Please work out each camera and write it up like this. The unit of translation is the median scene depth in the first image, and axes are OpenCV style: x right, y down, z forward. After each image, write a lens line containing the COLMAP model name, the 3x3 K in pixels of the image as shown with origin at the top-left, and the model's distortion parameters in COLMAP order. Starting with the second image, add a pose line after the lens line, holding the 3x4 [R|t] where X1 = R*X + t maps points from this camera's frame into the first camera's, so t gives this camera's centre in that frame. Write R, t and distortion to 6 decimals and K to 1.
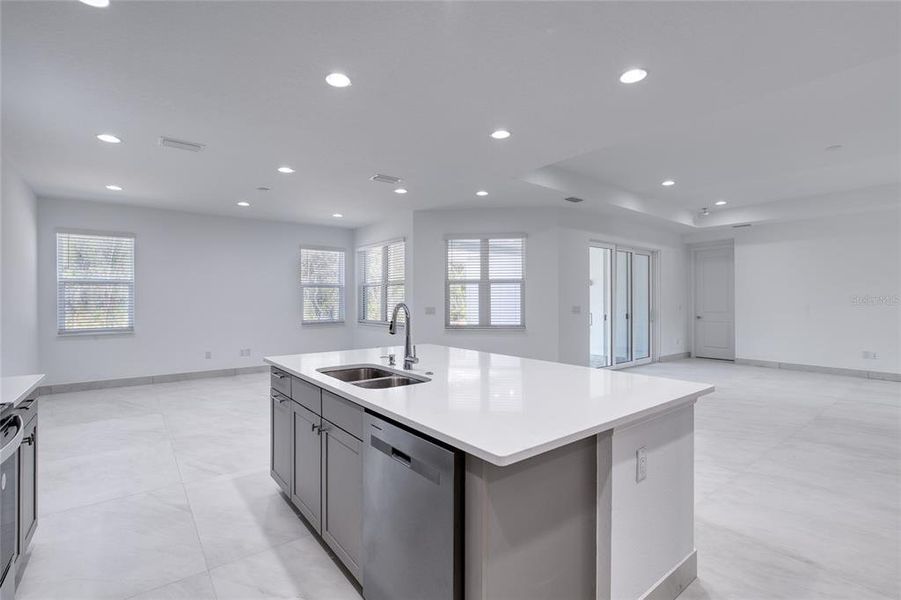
lens RADIAL K [[416.8, 0, 447.6], [0, 416.8, 299.0], [0, 0, 1]] dist [-0.015969, 0.006399]
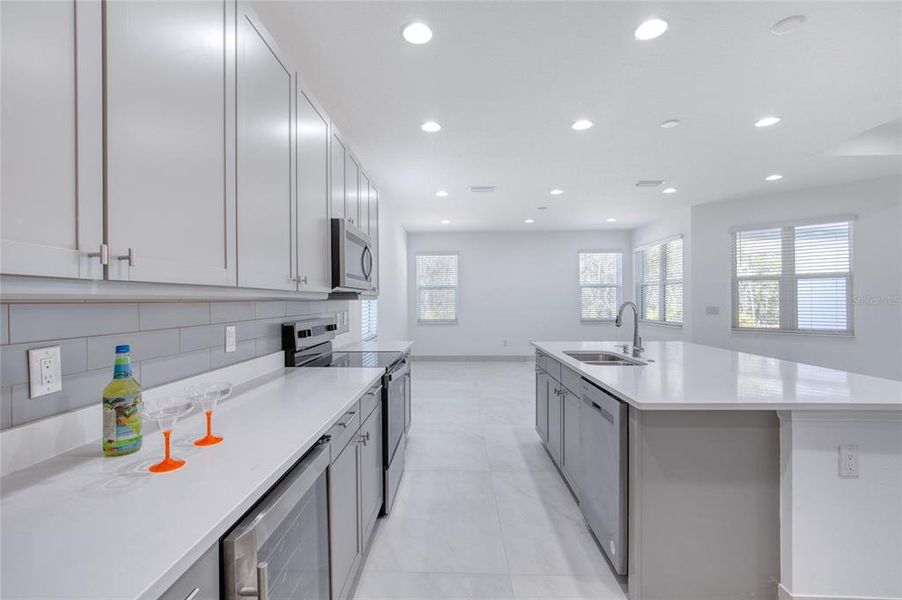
lens RADIAL K [[417.3, 0, 448.1], [0, 417.3, 299.0], [0, 0, 1]] dist [-0.015969, 0.006399]
pose [[0.778004, -0.002555, -0.628254, 0.113072], [0.003083, 0.999995, -0.000250, 0.000408], [0.628252, -0.001743, 0.778008, -0.128240]]
